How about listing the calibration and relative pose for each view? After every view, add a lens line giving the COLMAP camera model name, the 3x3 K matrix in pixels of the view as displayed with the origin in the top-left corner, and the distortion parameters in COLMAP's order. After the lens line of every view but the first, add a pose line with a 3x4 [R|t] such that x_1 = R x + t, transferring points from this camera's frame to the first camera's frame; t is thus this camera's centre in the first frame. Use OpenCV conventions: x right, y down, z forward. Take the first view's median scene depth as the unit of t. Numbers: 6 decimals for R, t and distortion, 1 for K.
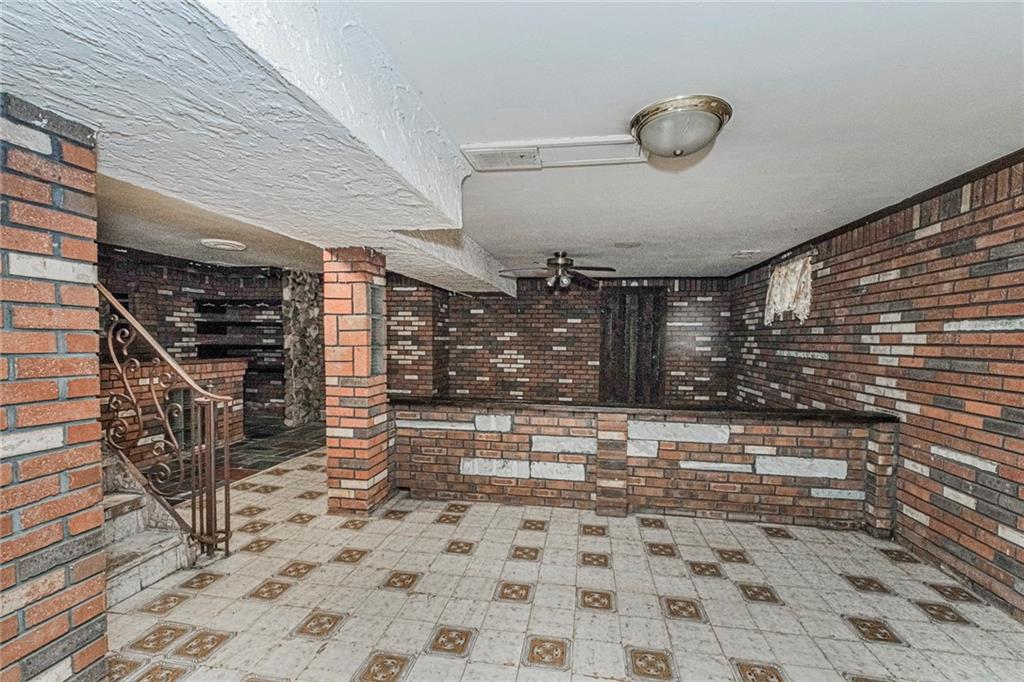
lens RADIAL K [[428.4, 0, 511.4], [0, 428.4, 344.3], [0, 0, 1]] dist [-0.000989, -0.000500]
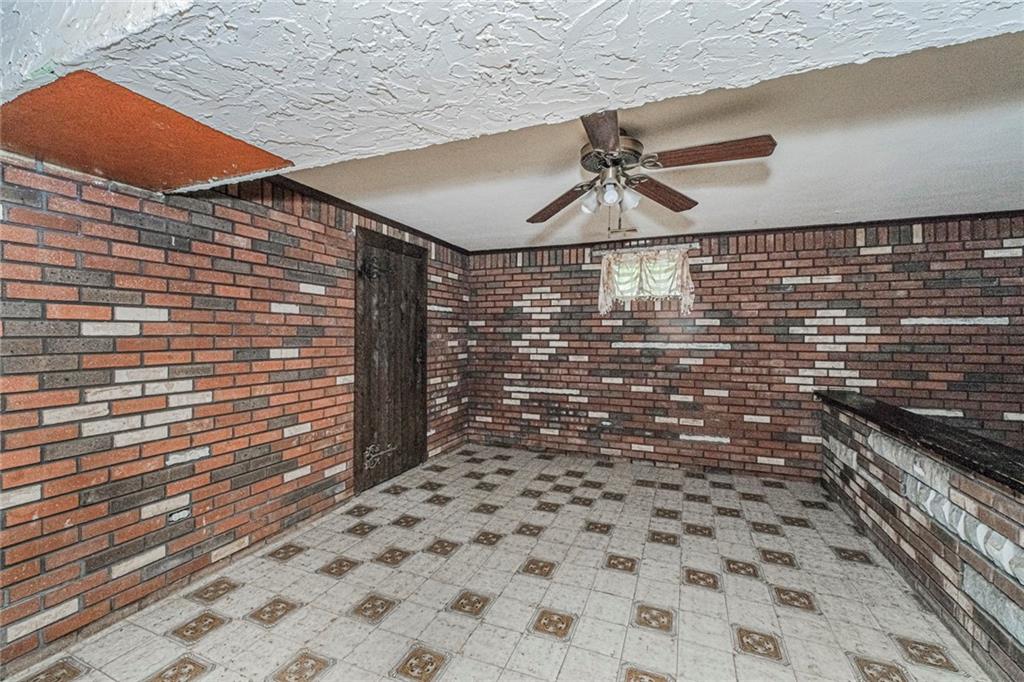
lens RADIAL K [[428.4, 0, 508.5], [0, 428.4, 333.8], [0, 0, 1]] dist [-0.000989, -0.000500]
pose [[0.230557, -0.009669, 0.973011, -0.421645], [0.012039, 0.999902, 0.007083, -0.017011], [-0.972984, 0.010081, 0.230651, 1.253923]]
